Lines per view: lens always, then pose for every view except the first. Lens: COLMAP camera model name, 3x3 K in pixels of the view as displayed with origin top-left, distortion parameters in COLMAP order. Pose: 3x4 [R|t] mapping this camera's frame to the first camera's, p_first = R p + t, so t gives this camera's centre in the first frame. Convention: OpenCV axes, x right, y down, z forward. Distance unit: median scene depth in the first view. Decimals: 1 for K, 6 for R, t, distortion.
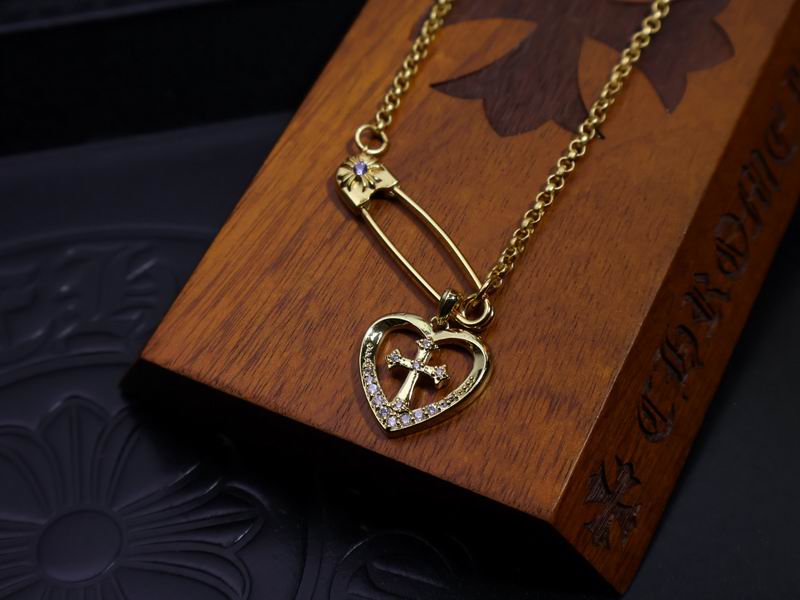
lens RADIAL K [[1556.4, 0, 400.0], [0, 1556.4, 300.0], [0, 0, 1]] dist [0.059077, -0.141681]
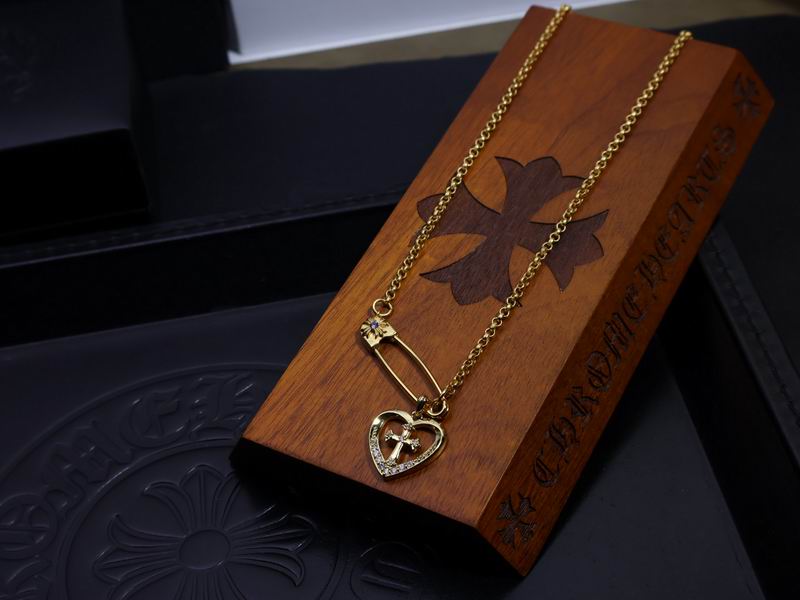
lens RADIAL K [[1556.4, 0, 400.0], [0, 1556.4, 300.0], [0, 0, 1]] dist [0.059077, -0.141681]
pose [[0.997321, -0.005020, -0.072976, 0.125189], [-0.002984, 0.994020, -0.109154, 0.071770], [0.073088, 0.109079, 0.991342, -0.660040]]
